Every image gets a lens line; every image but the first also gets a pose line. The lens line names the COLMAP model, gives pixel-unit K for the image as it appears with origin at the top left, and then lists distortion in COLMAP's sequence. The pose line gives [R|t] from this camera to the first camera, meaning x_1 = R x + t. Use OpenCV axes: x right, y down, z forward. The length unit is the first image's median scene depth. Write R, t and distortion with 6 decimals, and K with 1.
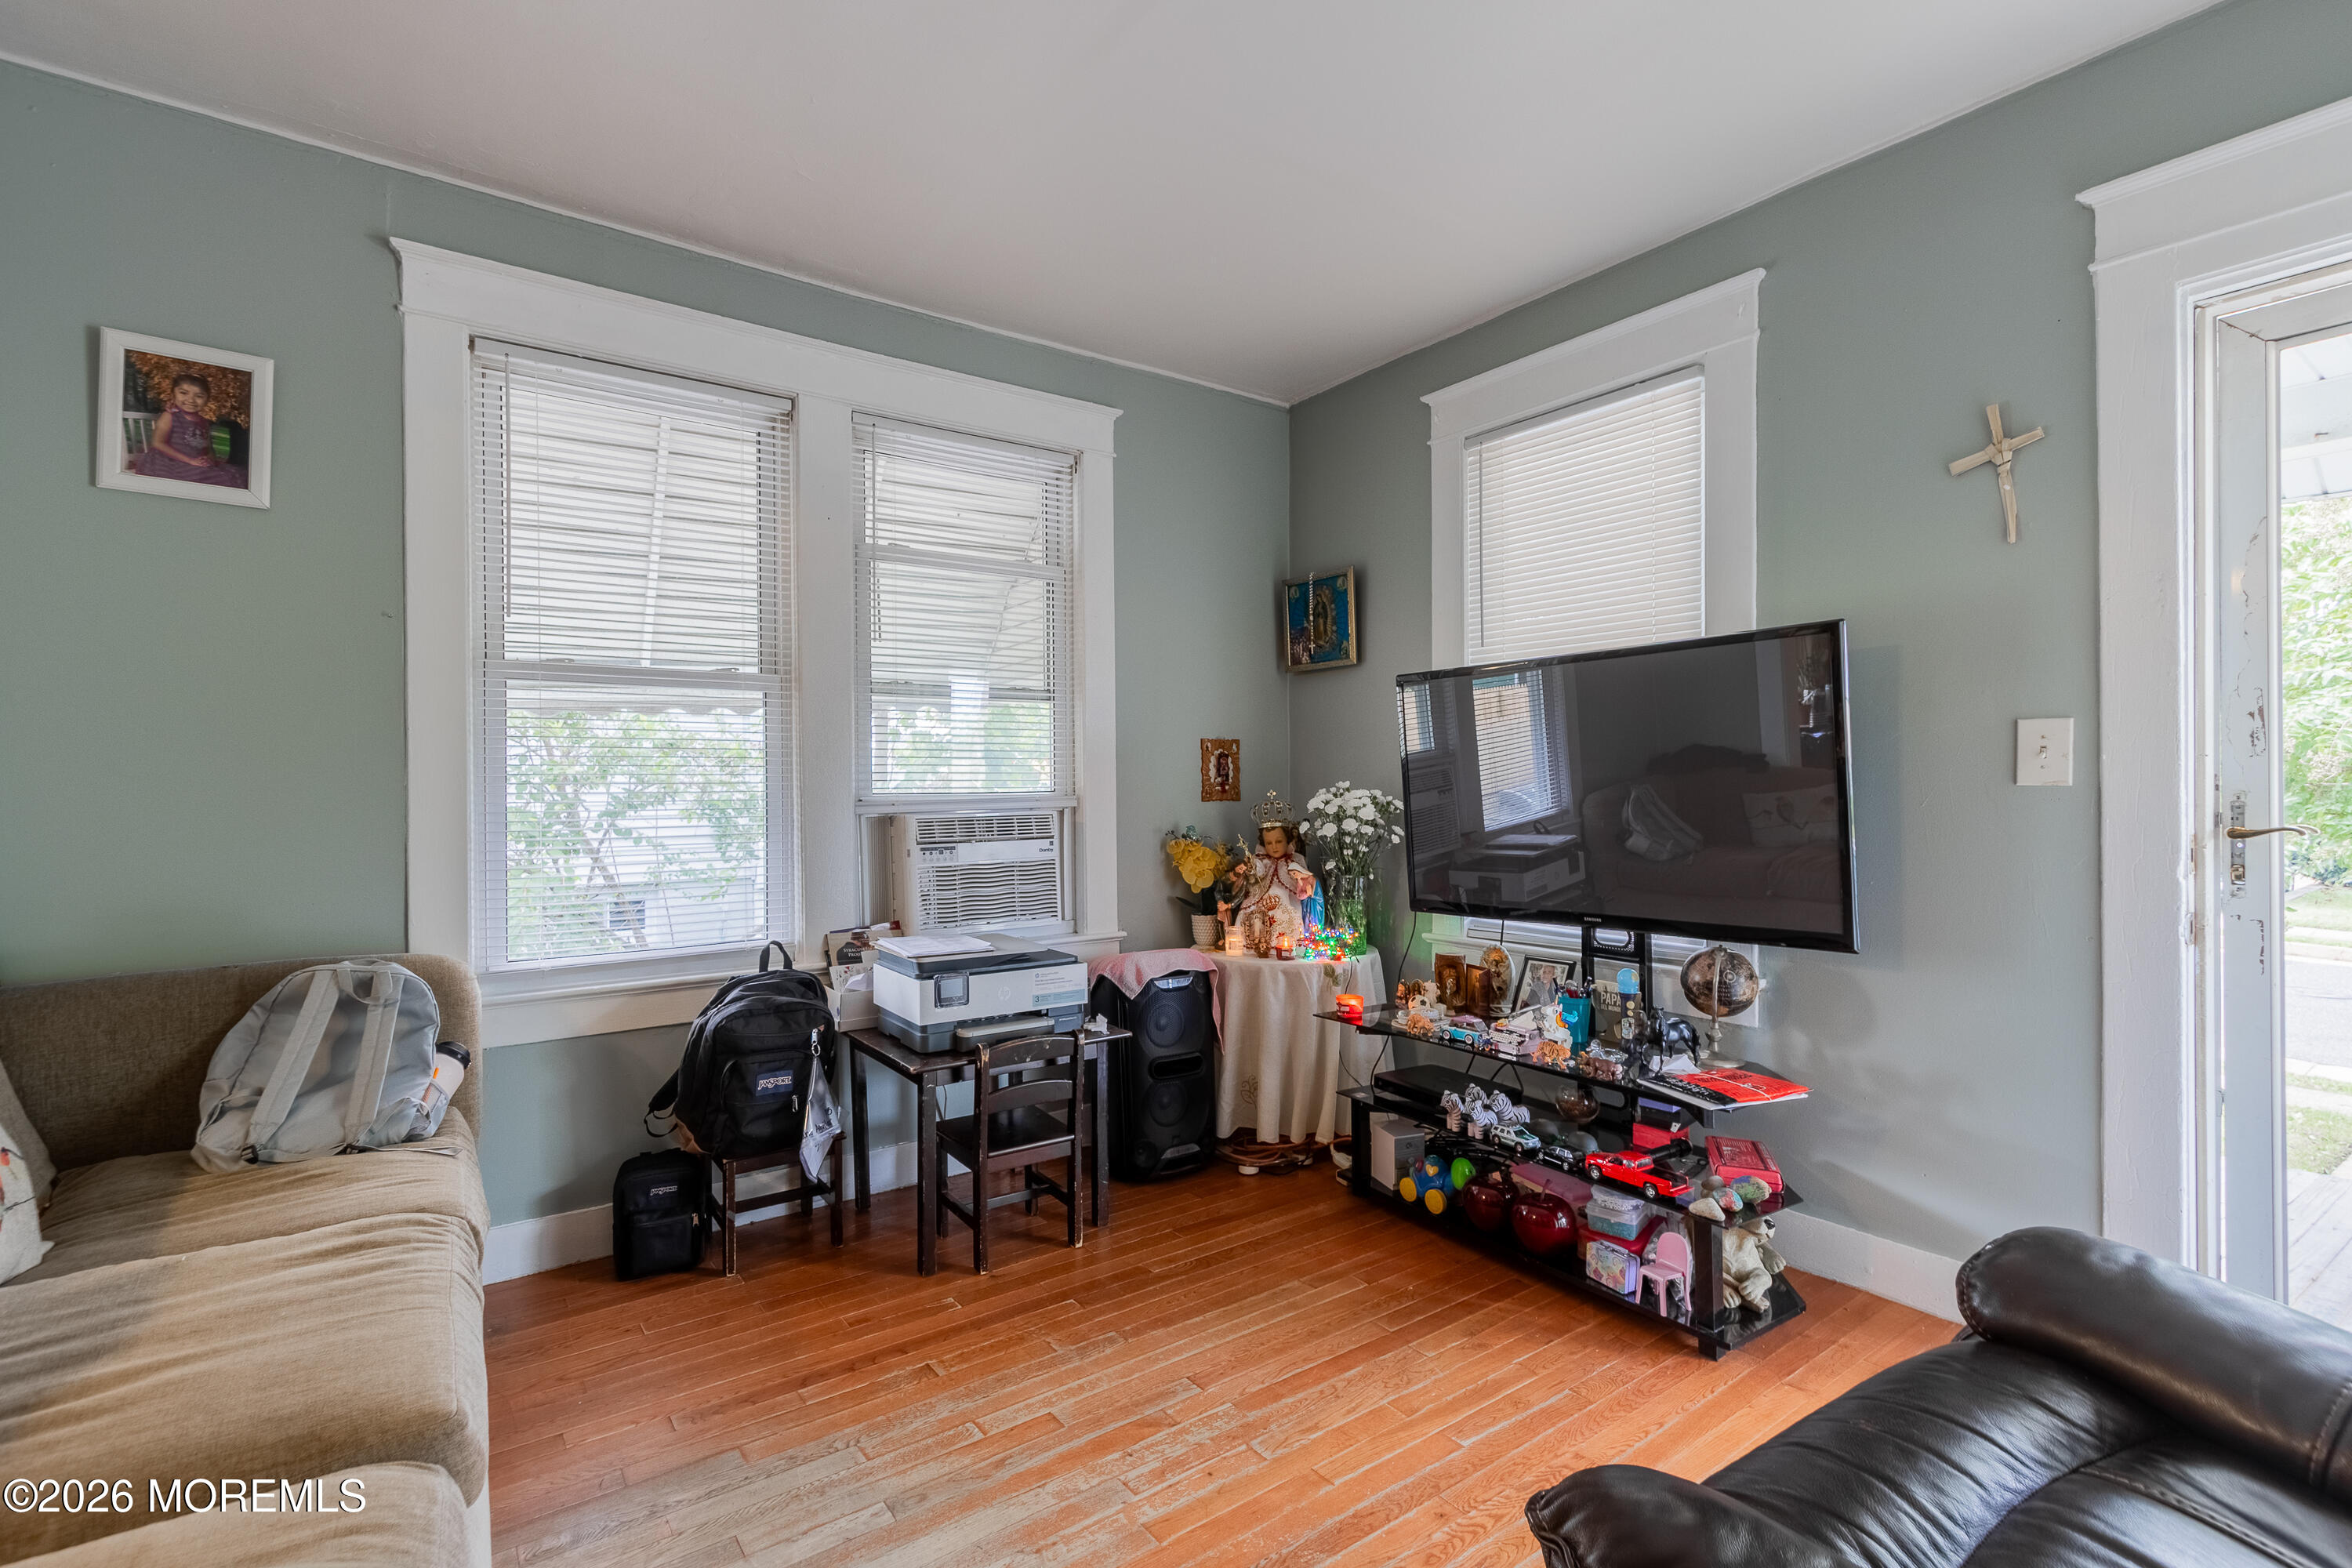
lens RADIAL K [[1078.0, 0, 1169.1], [0, 1078.0, 787.3], [0, 0, 1]] dist [0.006213, 0.000662]
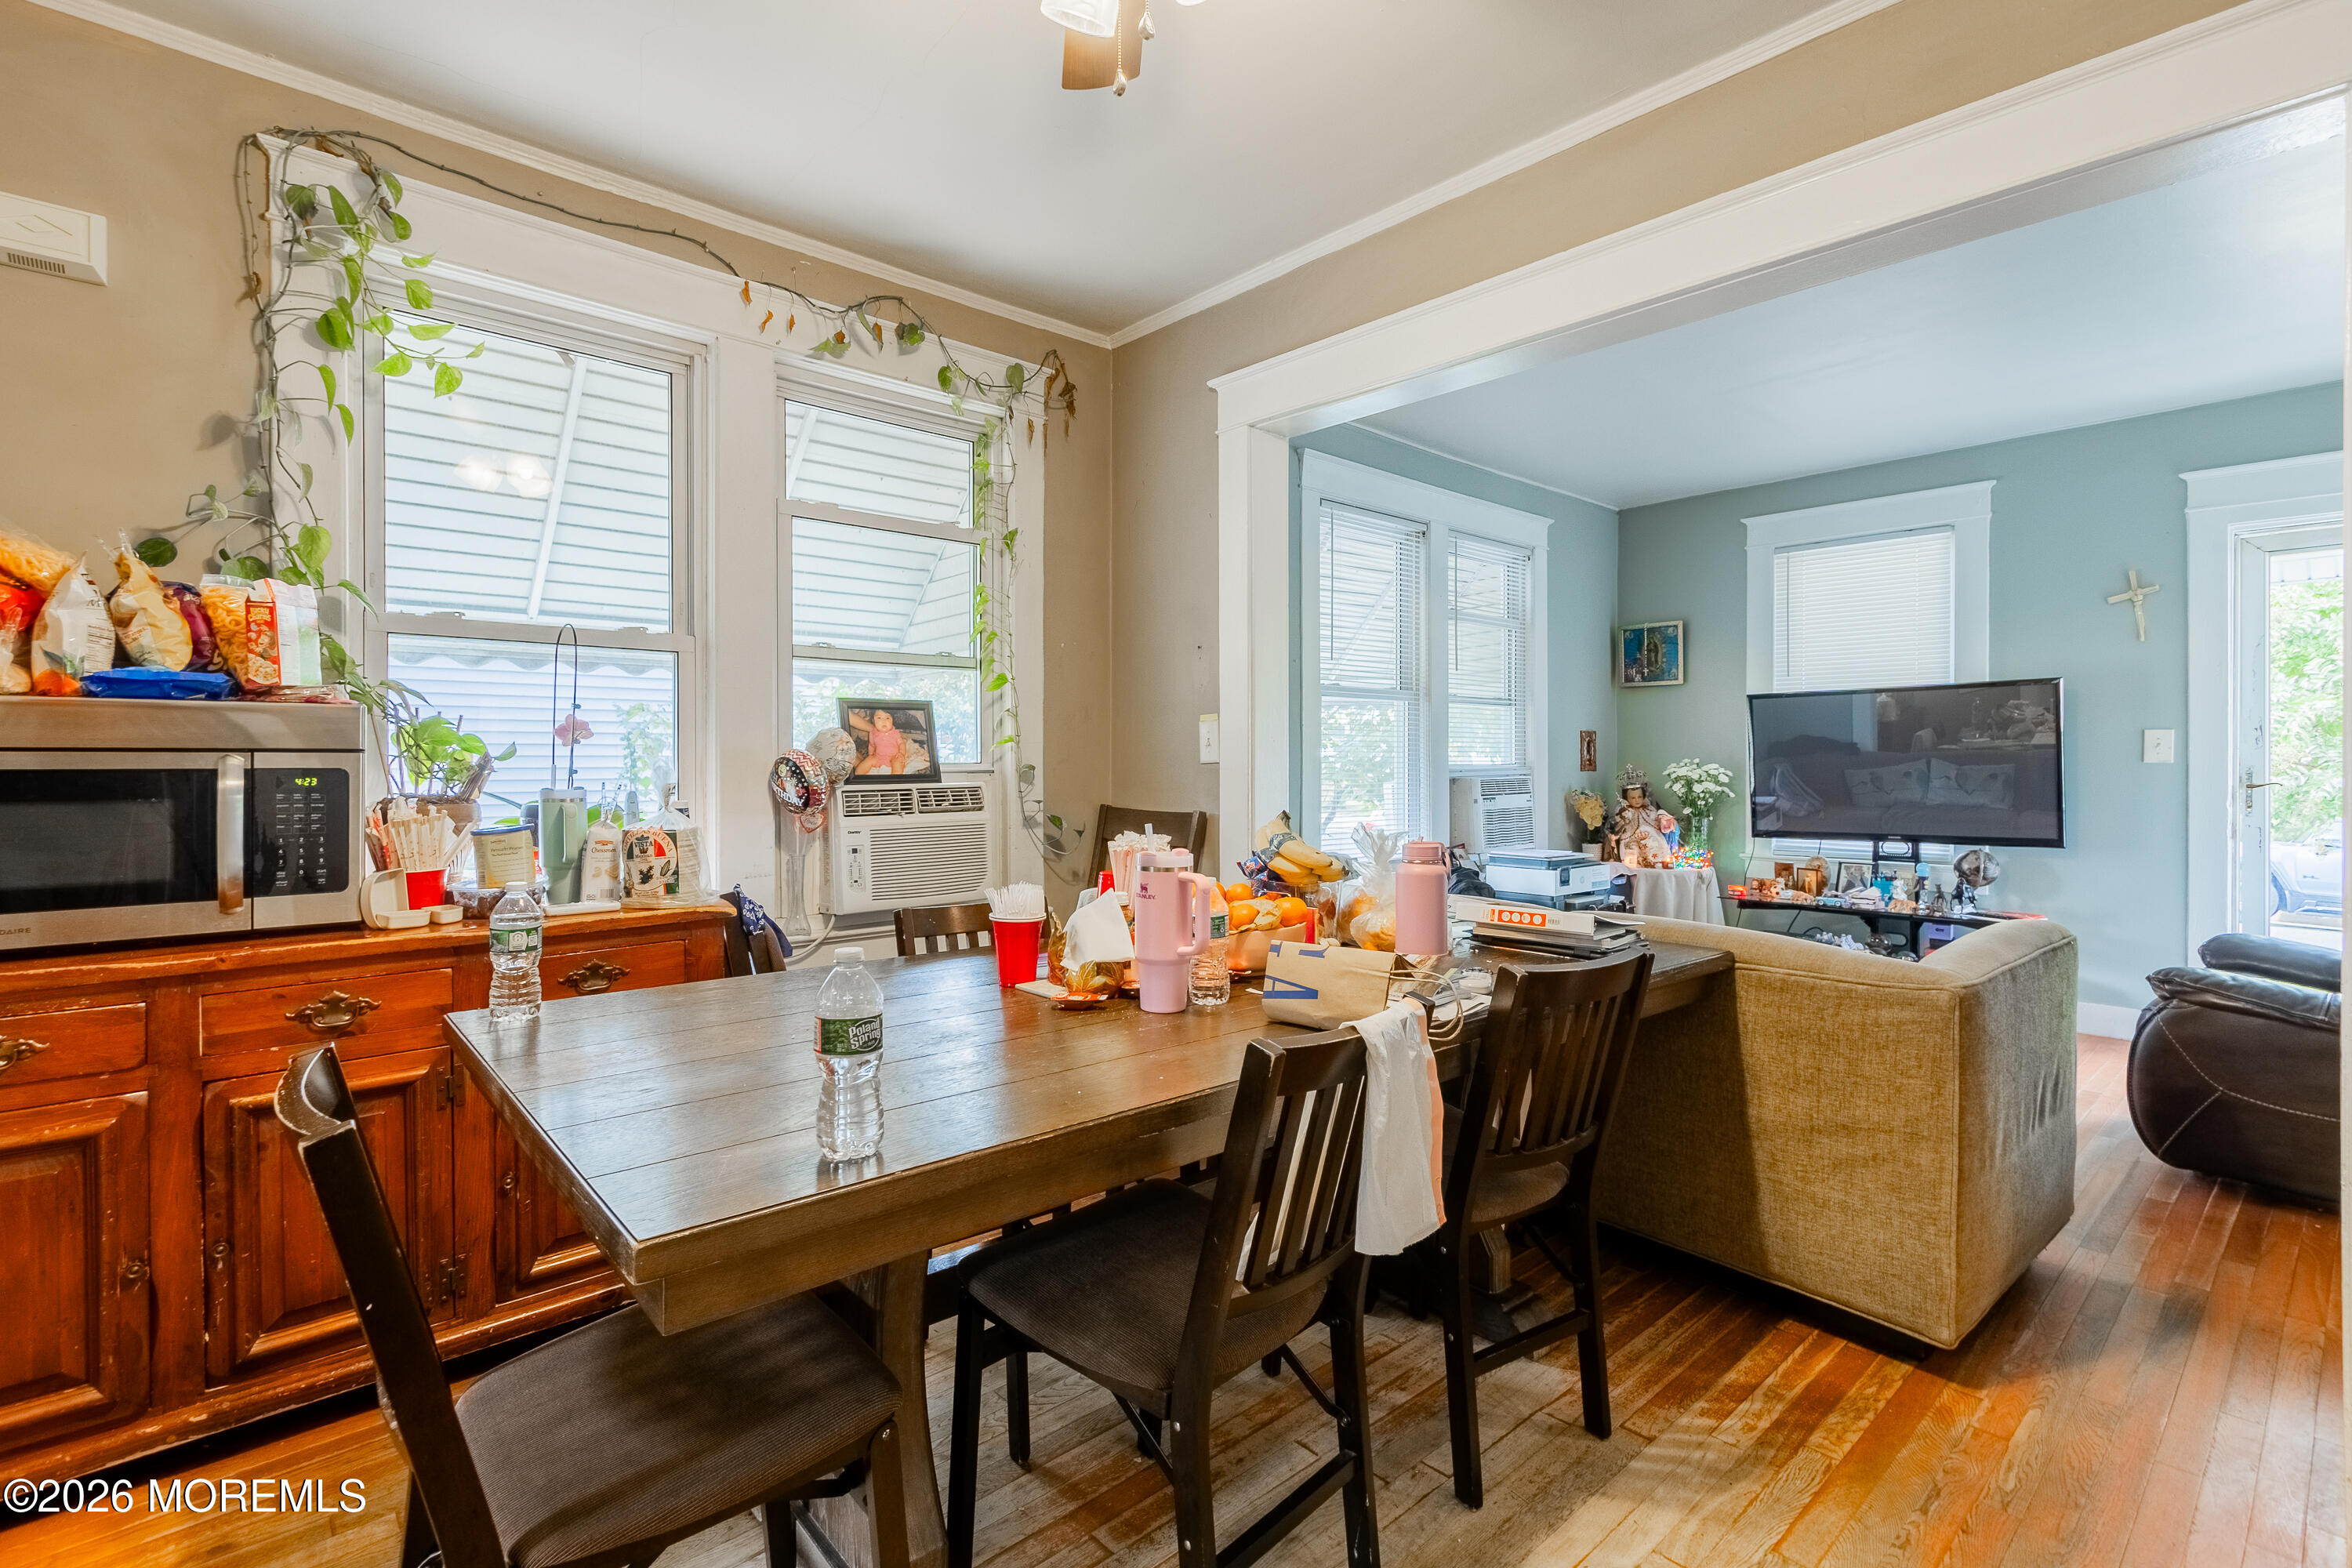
lens RADIAL K [[1078.0, 0, 1183.4], [0, 1078.0, 769.2], [0, 0, 1]] dist [0.006213, 0.000662]
pose [[0.994269, 0.006502, 0.106713, -0.788293], [-0.006910, 0.999970, 0.003459, 0.010050], [-0.106687, -0.004176, 0.994284, -0.528718]]
